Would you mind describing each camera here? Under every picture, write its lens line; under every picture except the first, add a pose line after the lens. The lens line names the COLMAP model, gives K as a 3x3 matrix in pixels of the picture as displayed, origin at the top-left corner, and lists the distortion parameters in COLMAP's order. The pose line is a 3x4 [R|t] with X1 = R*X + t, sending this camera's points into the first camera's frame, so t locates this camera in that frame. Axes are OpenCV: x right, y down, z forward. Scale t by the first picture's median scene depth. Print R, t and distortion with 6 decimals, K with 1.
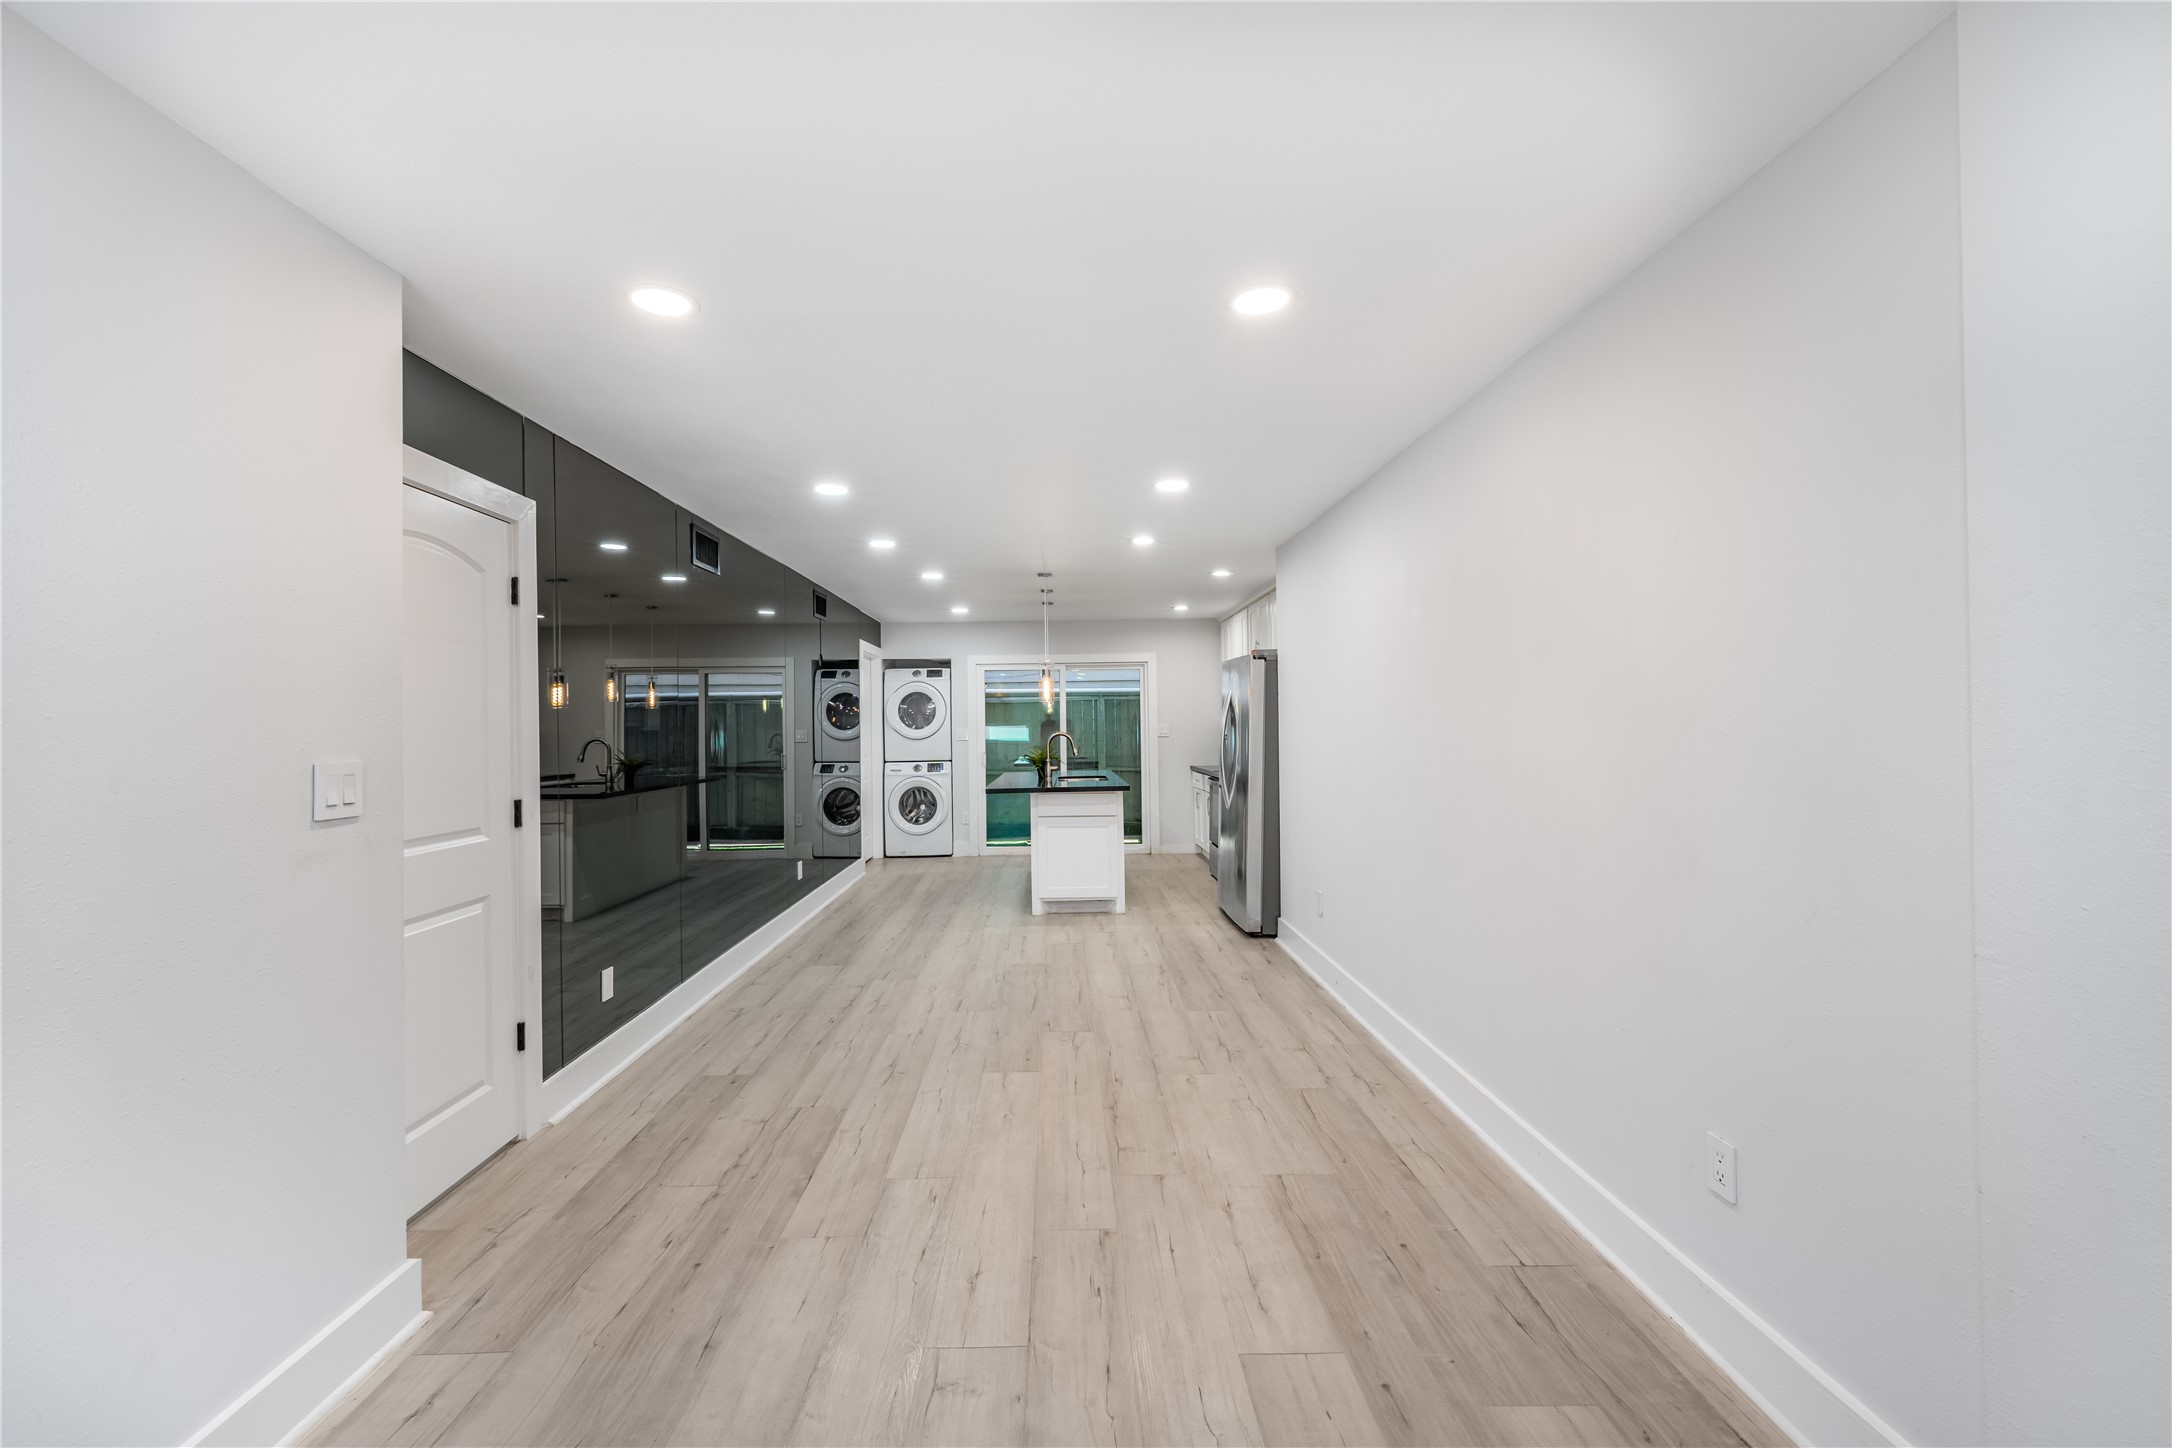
lens RADIAL K [[865.8, 0, 1096.4], [0, 865.8, 716.9], [0, 0, 1]] dist [0.000496, -0.000048]
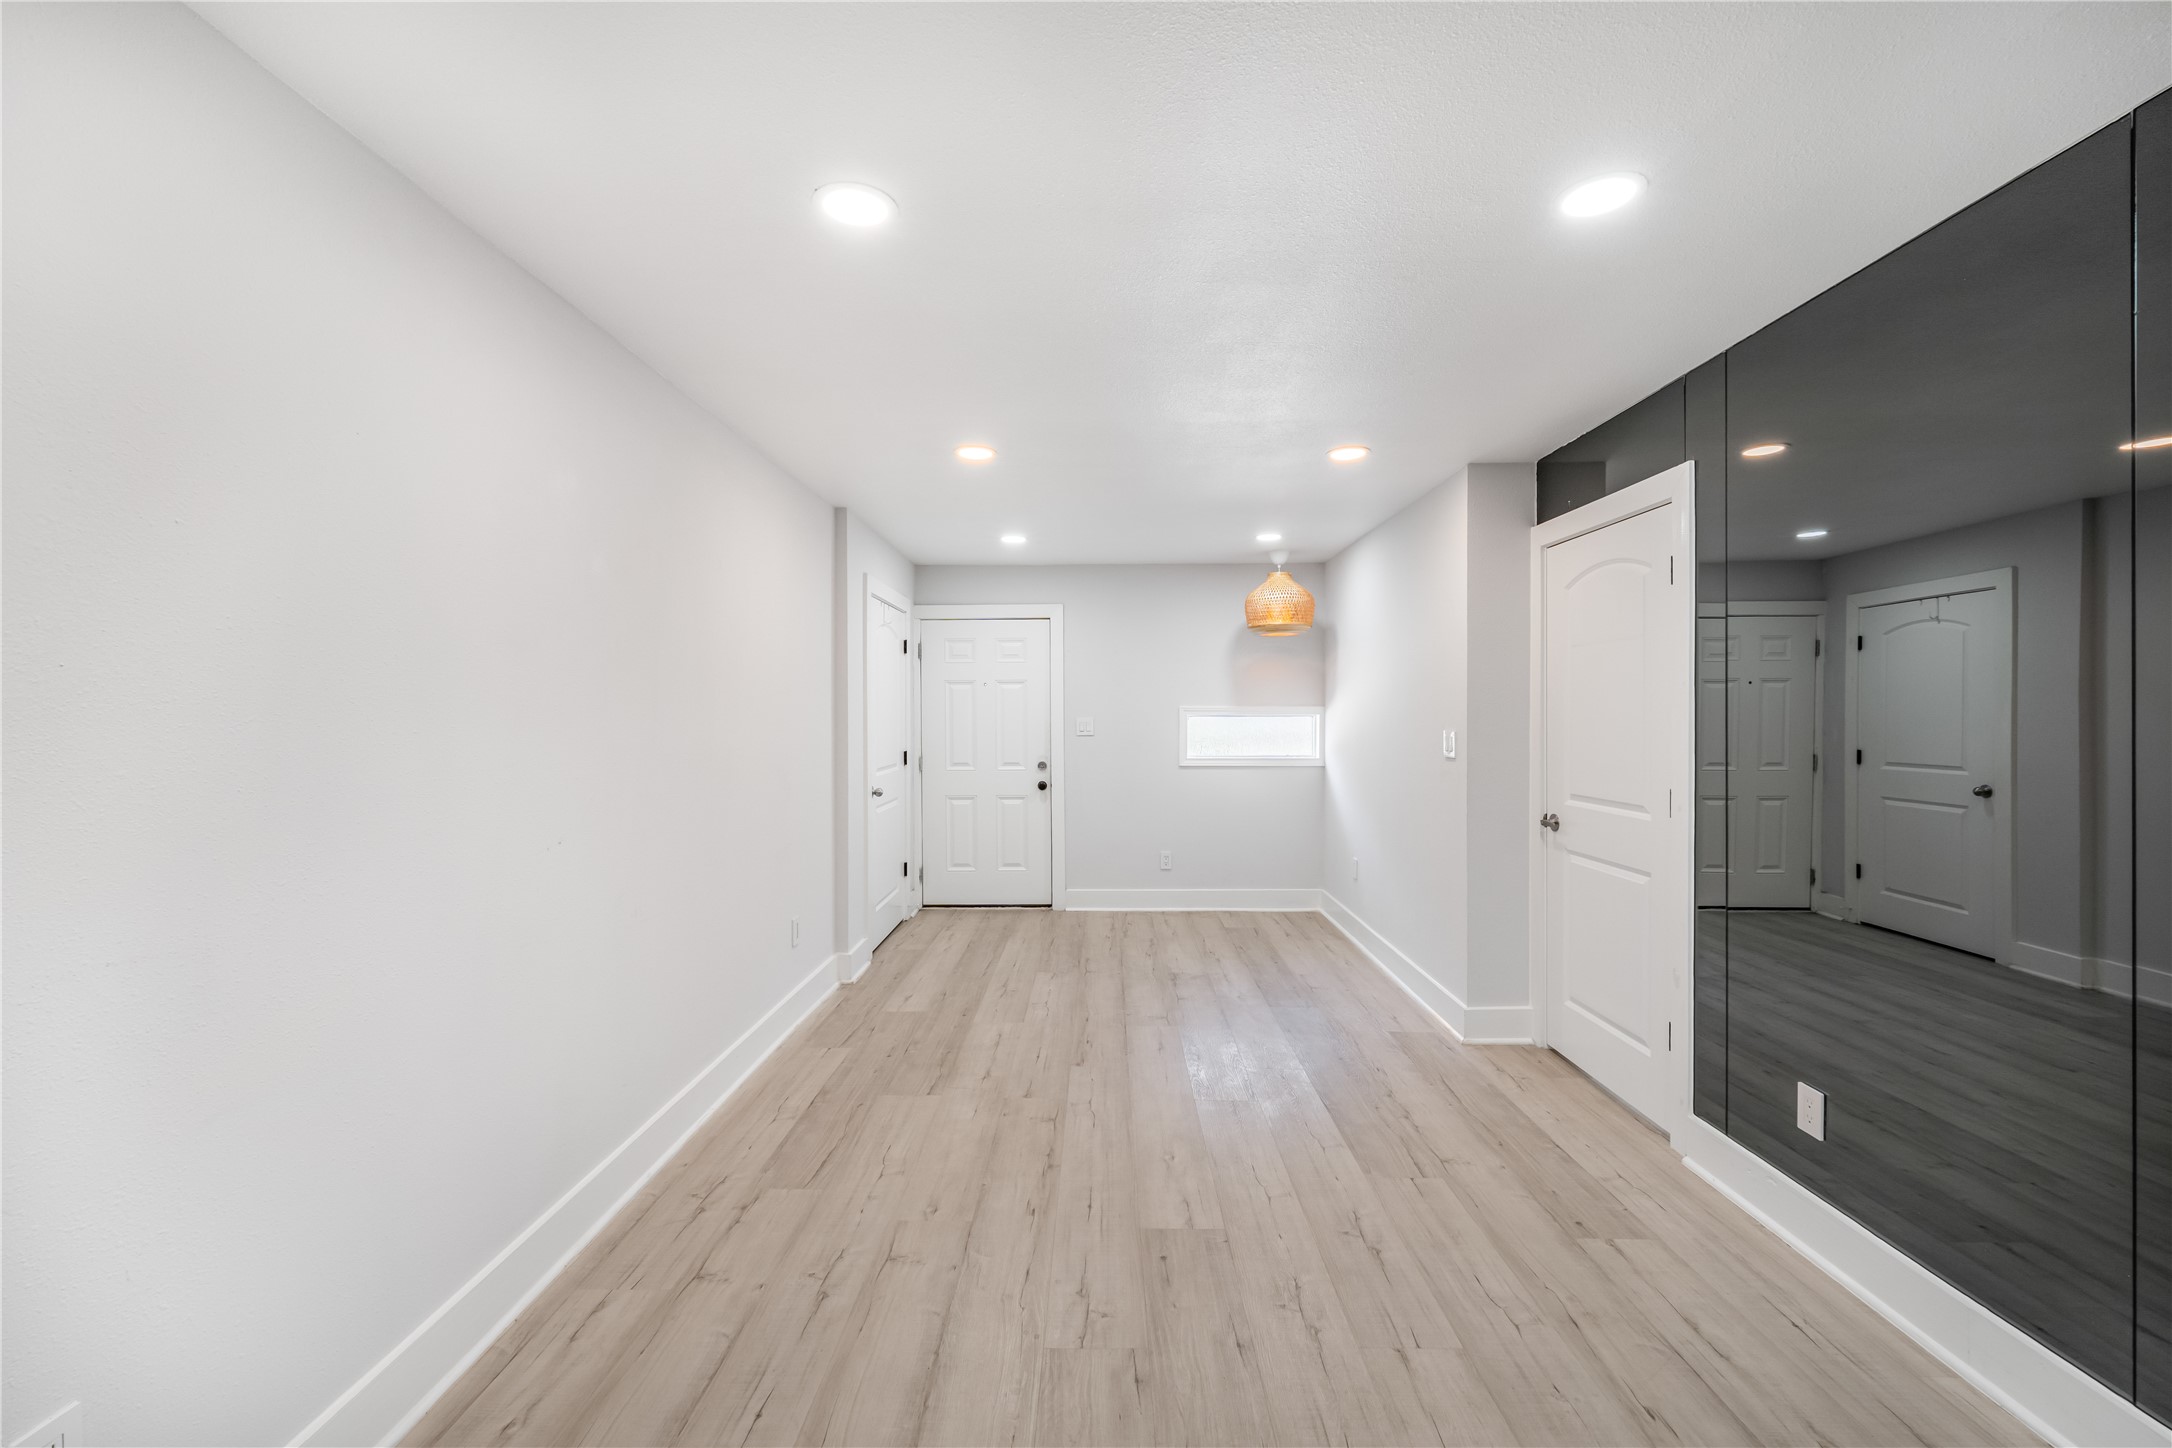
lens RADIAL K [[865.8, 0, 1096.4], [0, 865.8, 716.9], [0, 0, 1]] dist [0.000496, -0.000048]
pose [[-0.998458, 0.013224, 0.053907, -0.078469], [0.012795, 0.999884, -0.008304, 0.014444], [-0.054011, -0.007601, -0.998511, 1.829496]]
